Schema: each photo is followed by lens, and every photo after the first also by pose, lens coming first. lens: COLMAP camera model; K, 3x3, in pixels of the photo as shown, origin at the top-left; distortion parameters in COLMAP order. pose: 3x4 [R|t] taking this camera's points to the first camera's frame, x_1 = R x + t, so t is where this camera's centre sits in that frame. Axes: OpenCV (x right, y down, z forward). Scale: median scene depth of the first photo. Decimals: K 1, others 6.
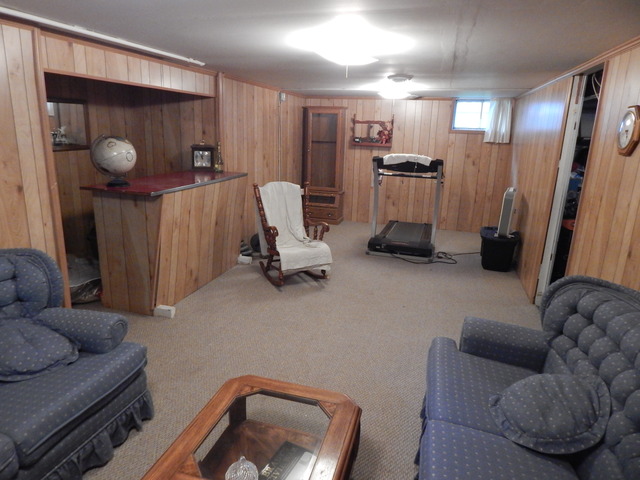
lens RADIAL K [[417.2, 0, 320.0], [0, 417.2, 240.0], [0, 0, 1]] dist [-0.000078, 0.000631]
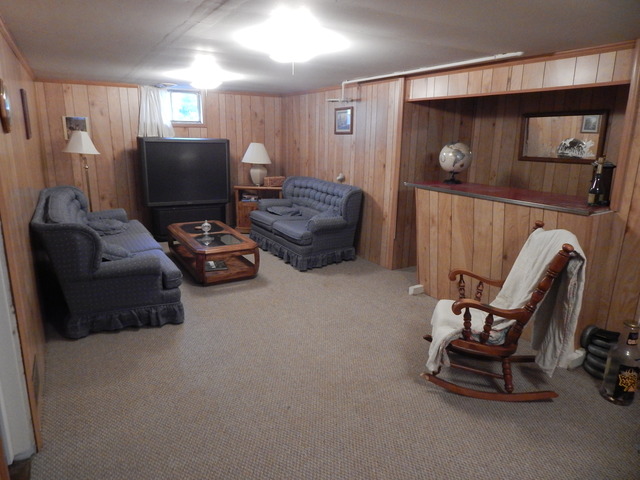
lens RADIAL K [[417.2, 0, 320.0], [0, 417.2, 240.0], [0, 0, 1]] dist [-0.000078, 0.000631]
pose [[-0.679150, 0.131932, -0.722045, 0.667574], [-0.230275, 0.895752, 0.380266, -0.350850], [0.696943, 0.424527, -0.577969, 1.492592]]
